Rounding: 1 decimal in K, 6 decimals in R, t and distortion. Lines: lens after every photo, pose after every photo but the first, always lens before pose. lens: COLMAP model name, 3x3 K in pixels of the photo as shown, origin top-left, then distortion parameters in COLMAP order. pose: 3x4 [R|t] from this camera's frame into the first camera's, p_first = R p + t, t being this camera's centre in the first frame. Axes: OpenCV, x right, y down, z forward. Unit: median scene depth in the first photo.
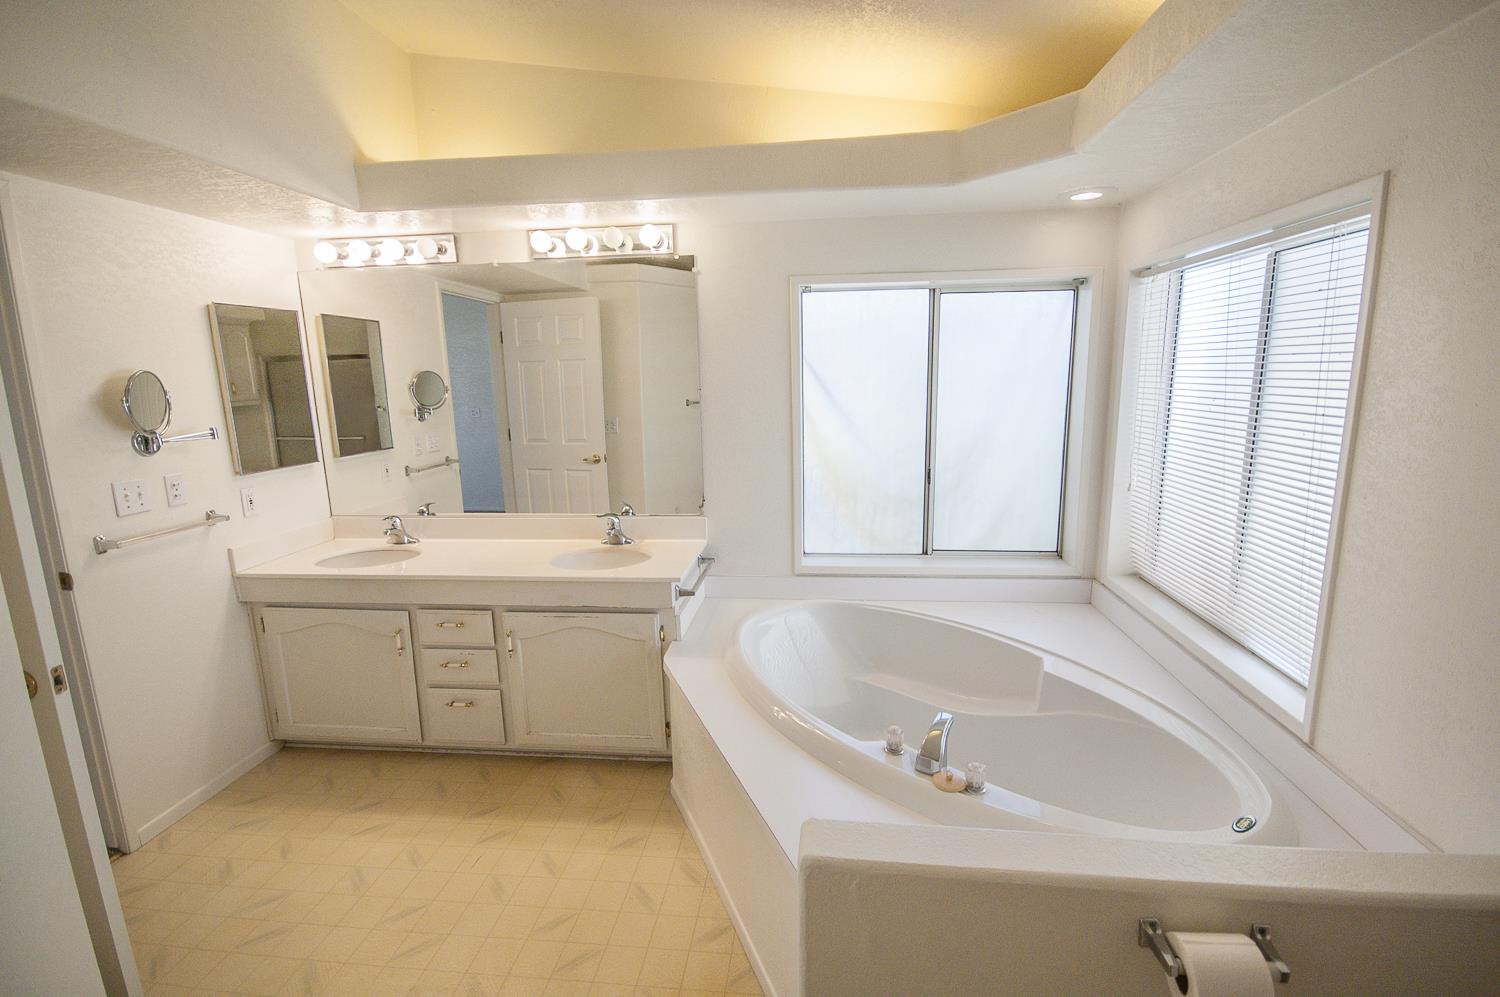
lens RADIAL K [[684.5, 0, 735.2], [0, 684.5, 498.5], [0, 0, 1]] dist [0.023382, -0.018947]
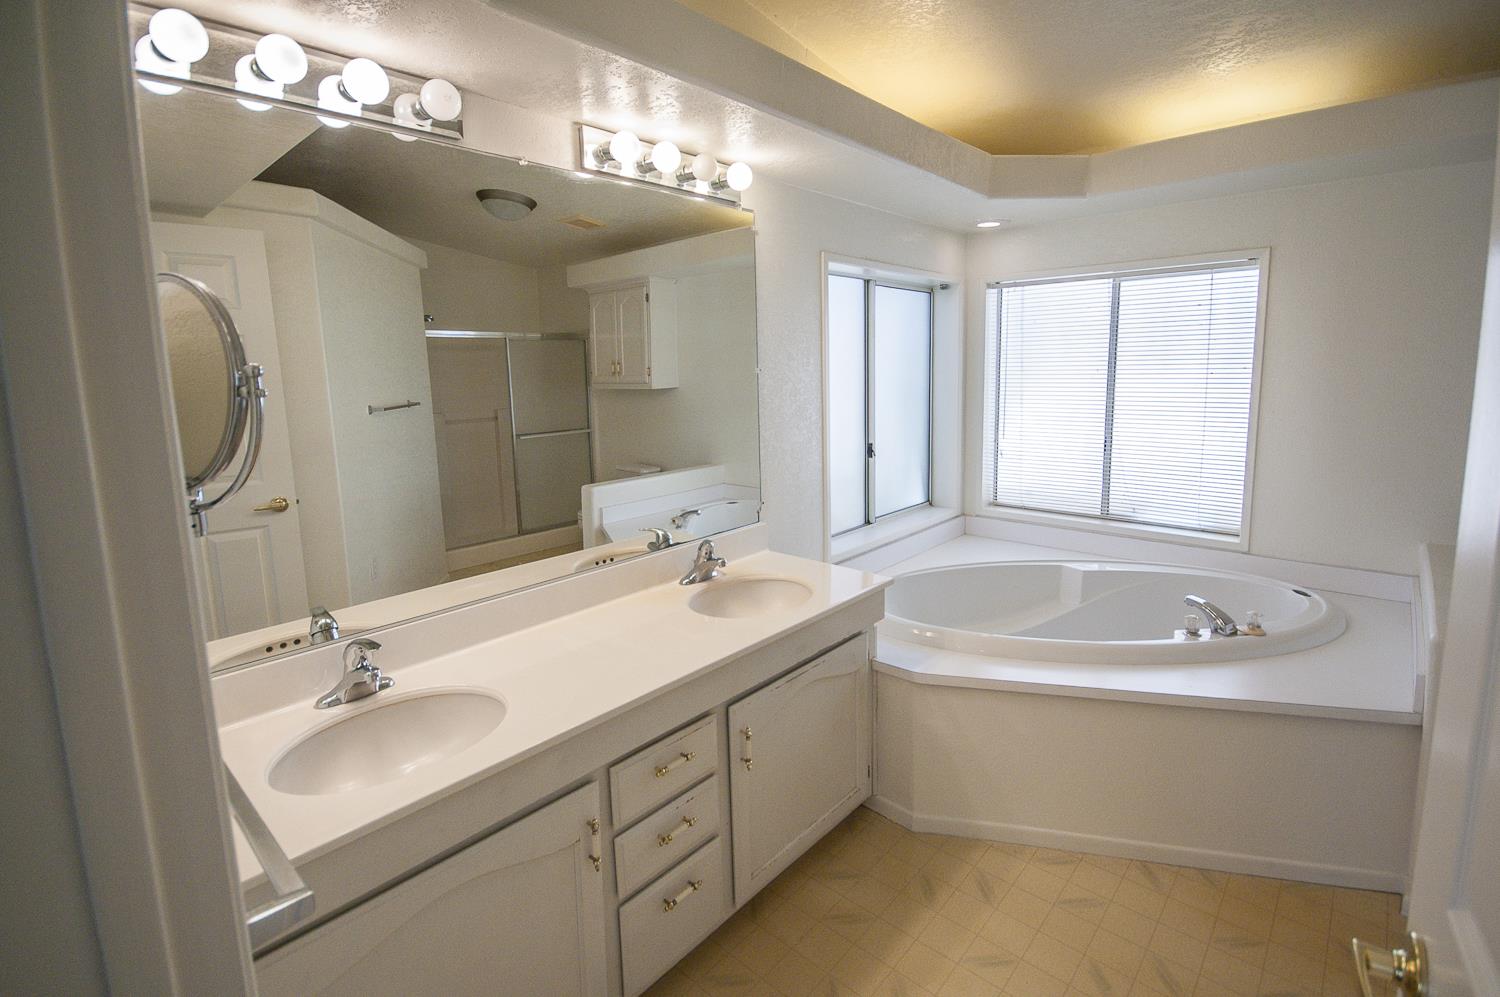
lens RADIAL K [[695.0, 0, 749.0], [0, 695.0, 463.4], [0, 0, 1]] dist [-0.034366, 0.000098]
pose [[0.587845, -0.103773, 0.802290, -0.807875], [0.162210, 0.986717, 0.008776, -0.059237], [-0.792544, 0.124981, 0.596870, 0.565606]]
